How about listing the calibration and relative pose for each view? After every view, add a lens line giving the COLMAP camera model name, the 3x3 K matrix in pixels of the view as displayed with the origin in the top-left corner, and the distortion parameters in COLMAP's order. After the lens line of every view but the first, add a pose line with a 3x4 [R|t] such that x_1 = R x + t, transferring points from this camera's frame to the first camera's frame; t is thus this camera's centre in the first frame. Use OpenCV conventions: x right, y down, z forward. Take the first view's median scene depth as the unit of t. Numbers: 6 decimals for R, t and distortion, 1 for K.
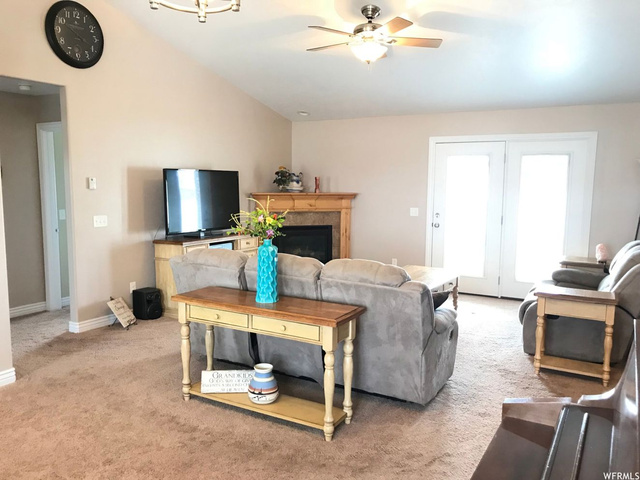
lens RADIAL K [[531.4, 0, 315.5], [0, 531.4, 240.1], [0, 0, 1]] dist [0.007959, -0.004215]
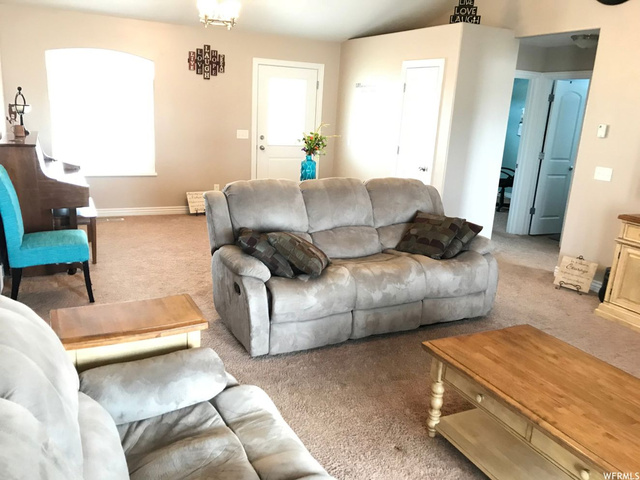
lens RADIAL K [[540.1, 0, 316.5], [0, 540.1, 238.5], [0, 0, 1]] dist [-0.007847, -0.005479]
pose [[-0.552821, 0.167129, -0.816368, 0.464147], [-0.154784, 0.942037, 0.297671, -0.095654], [0.818799, 0.290919, -0.494909, 0.803131]]
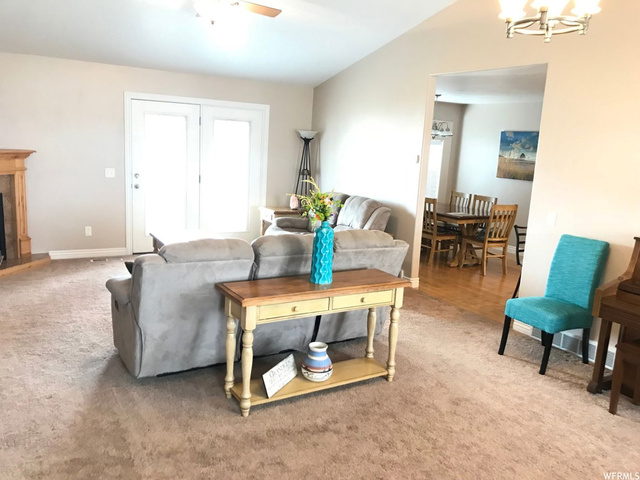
lens RADIAL K [[531.4, 0, 315.5], [0, 531.4, 240.1], [0, 0, 1]] dist [0.007959, -0.004215]
pose [[0.472648, -0.141650, 0.869792, -0.458720], [0.047943, 0.989669, 0.135121, -0.045645], [-0.879946, -0.022164, 0.474556, 0.258171]]
